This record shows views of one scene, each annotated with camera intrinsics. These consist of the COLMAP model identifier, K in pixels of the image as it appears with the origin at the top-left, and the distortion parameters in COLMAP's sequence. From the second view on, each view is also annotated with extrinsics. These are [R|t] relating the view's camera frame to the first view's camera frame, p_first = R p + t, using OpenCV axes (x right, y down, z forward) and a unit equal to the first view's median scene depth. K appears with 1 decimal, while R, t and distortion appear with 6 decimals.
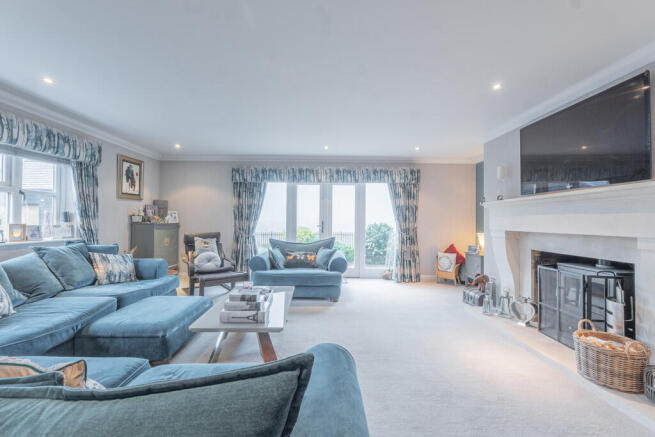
lens RADIAL K [[275.9, 0, 327.5], [0, 275.9, 218.5], [0, 0, 1]] dist [-0.008366, -0.000053]
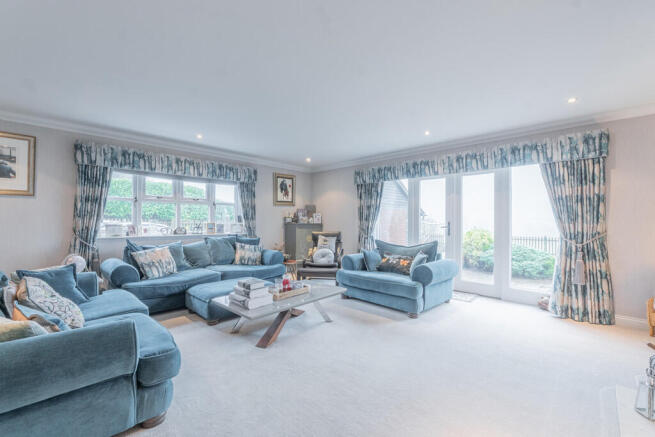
lens RADIAL K [[275.9, 0, 327.5], [0, 275.9, 218.5], [0, 0, 1]] dist [-0.008366, -0.000053]
pose [[0.705933, -0.011350, -0.708188, 0.364054], [0.006000, 0.999932, -0.010045, 0.007996], [0.708254, 0.002842, 0.705952, 0.194714]]
